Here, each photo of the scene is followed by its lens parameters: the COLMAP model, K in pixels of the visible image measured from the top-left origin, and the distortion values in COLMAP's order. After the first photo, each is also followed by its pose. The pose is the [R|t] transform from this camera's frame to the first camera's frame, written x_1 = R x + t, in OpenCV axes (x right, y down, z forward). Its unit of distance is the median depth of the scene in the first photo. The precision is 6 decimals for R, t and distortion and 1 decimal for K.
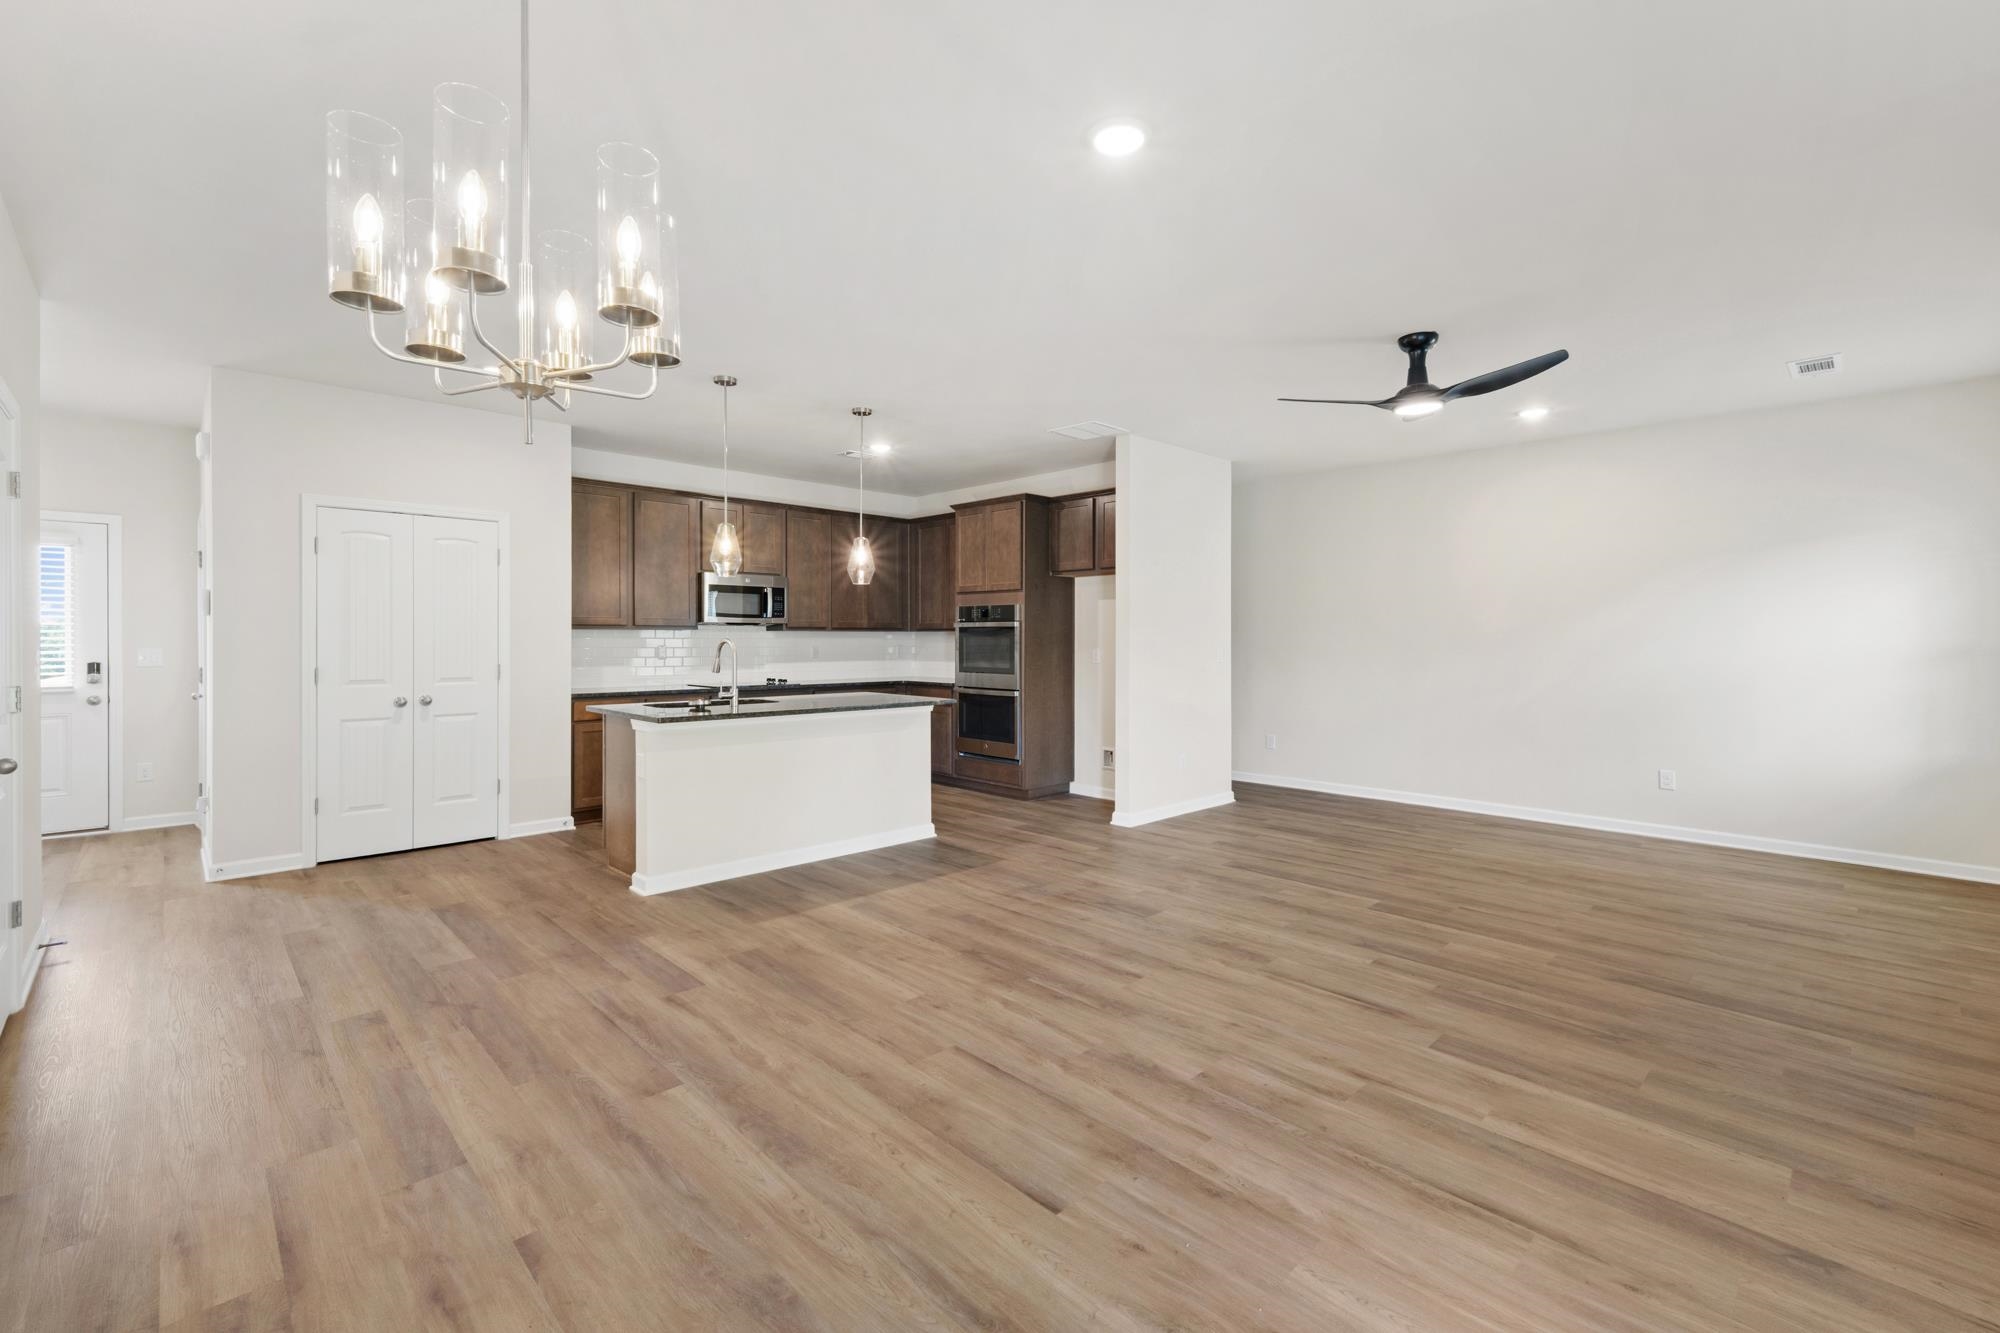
lens RADIAL K [[861.9, 0, 1015.1], [0, 861.9, 661.6], [0, 0, 1]] dist [0.007965, -0.001548]
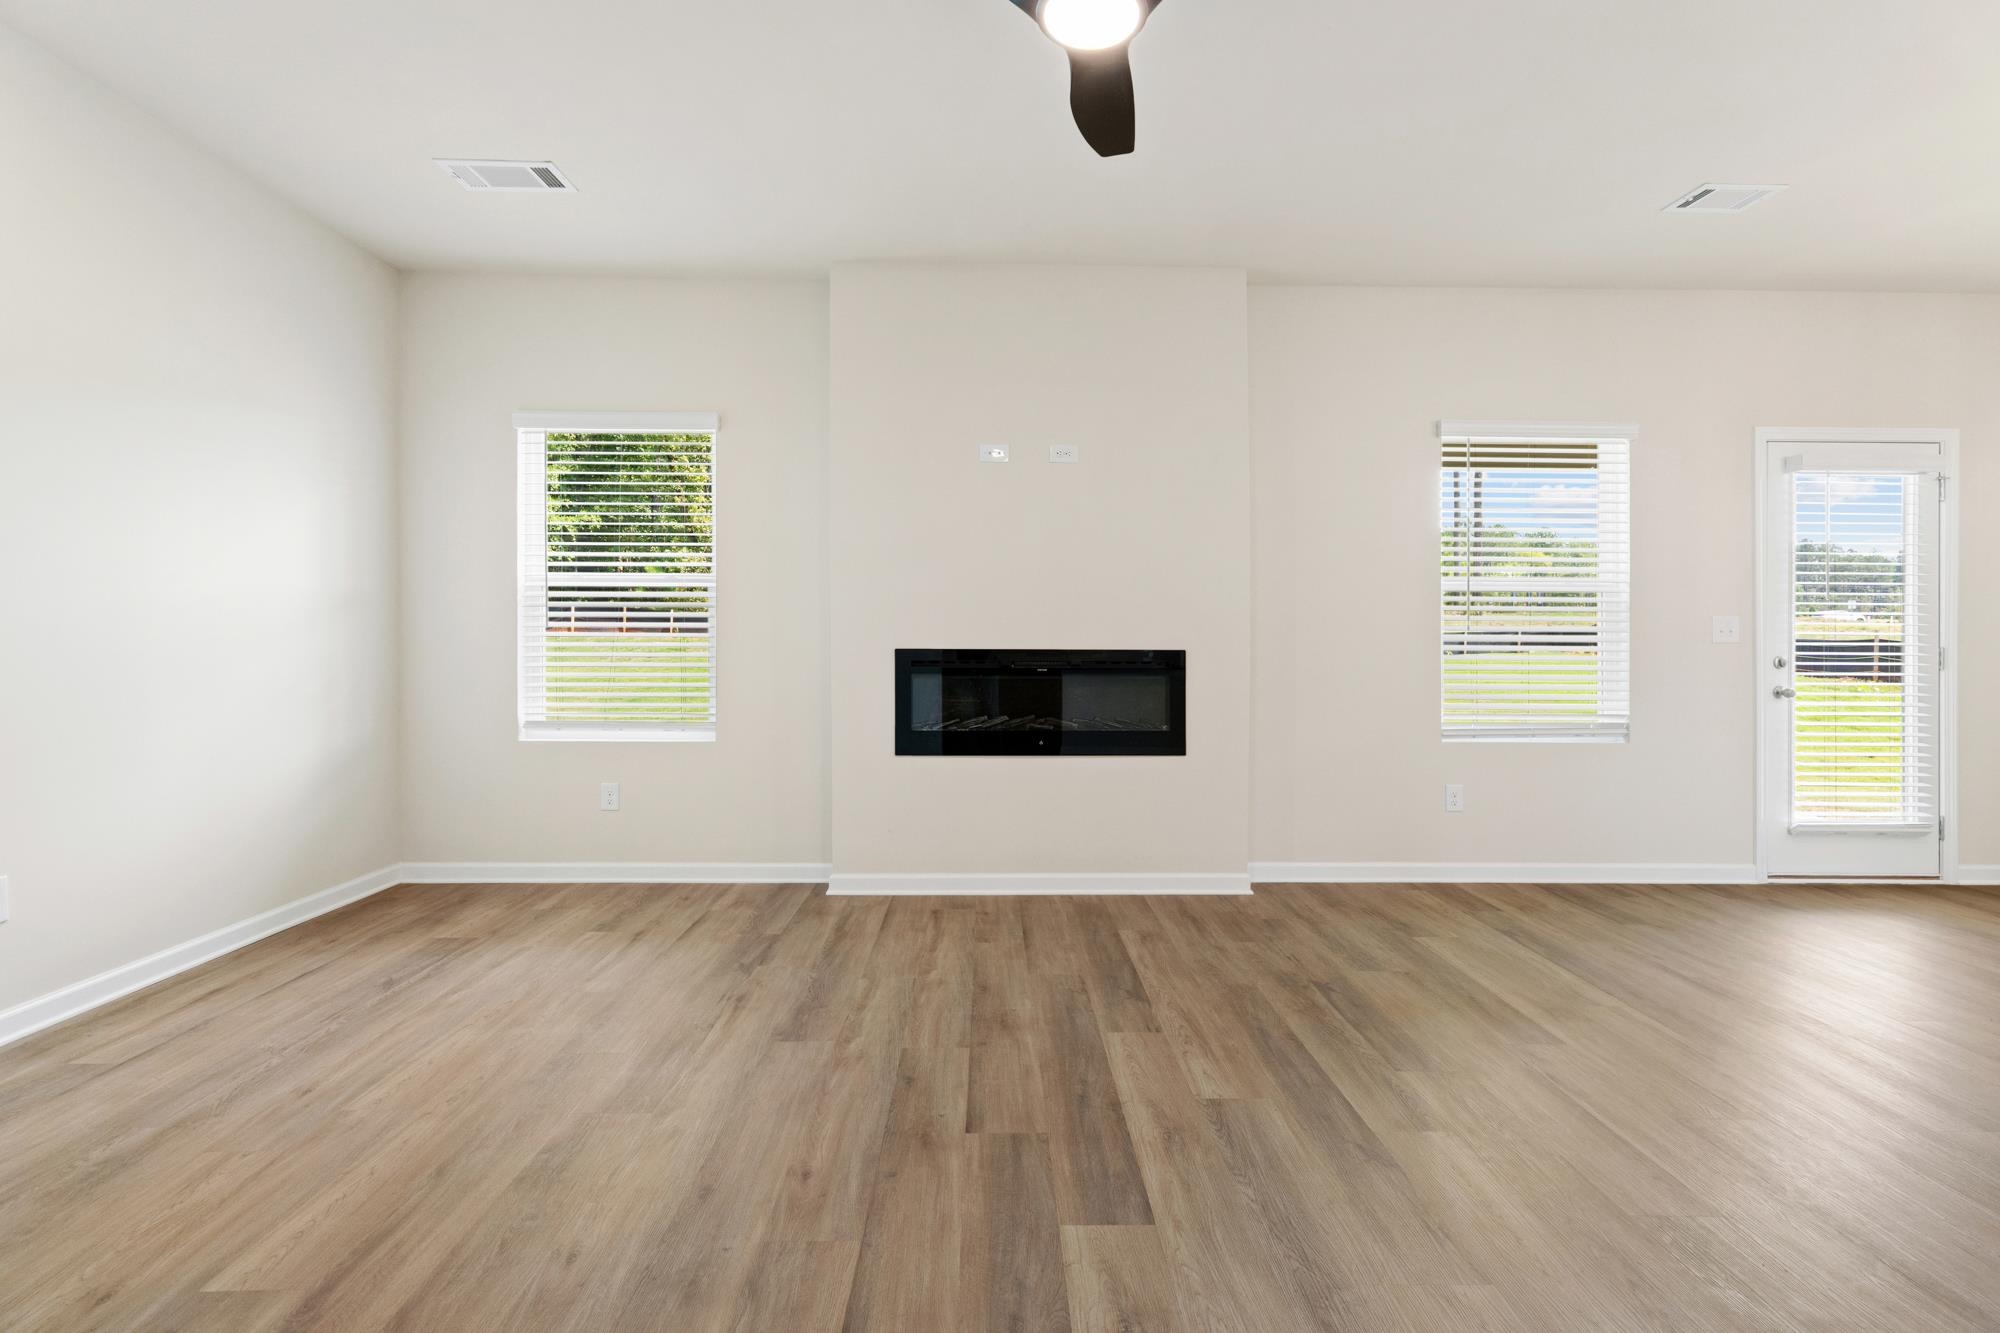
lens RADIAL K [[861.9, 0, 1017.8], [0, 861.9, 638.4], [0, 0, 1]] dist [0.007965, -0.001548]
pose [[-0.722794, -0.003902, 0.691053, 0.187120], [0.011582, 0.999775, 0.017760, 0.018490], [-0.690967, 0.020841, -0.722586, 1.322260]]
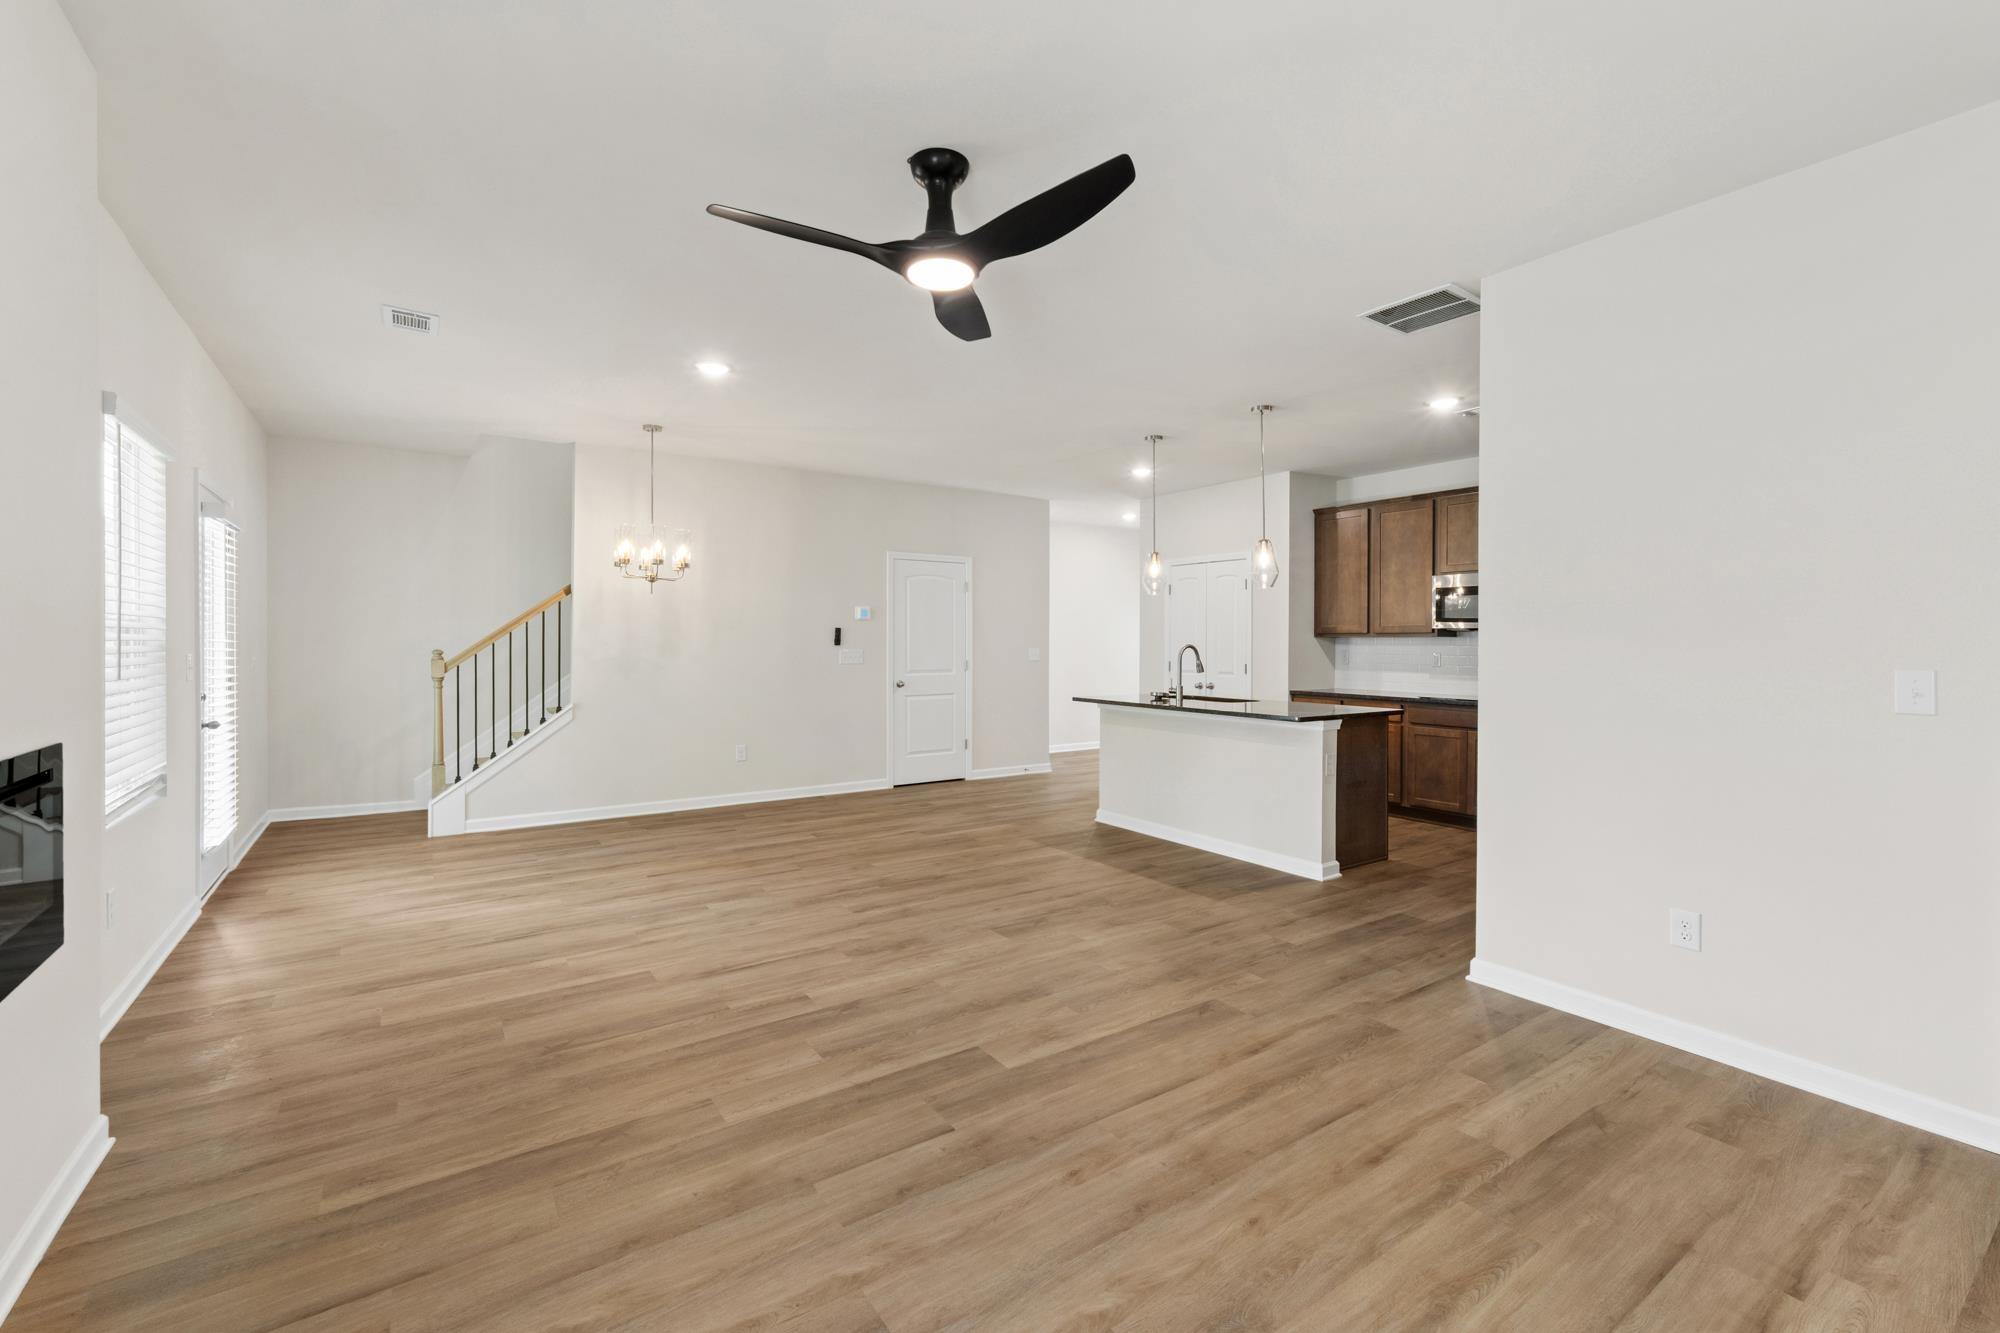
lens RADIAL K [[861.9, 0, 986.3], [0, 861.9, 634.1], [0, 0, 1]] dist [0.007965, -0.001548]
pose [[-0.196332, -0.012904, -0.980453, 1.066772], [-0.034442, 0.999387, -0.006257, -0.027169], [0.979932, 0.032540, -0.196656, 1.134205]]
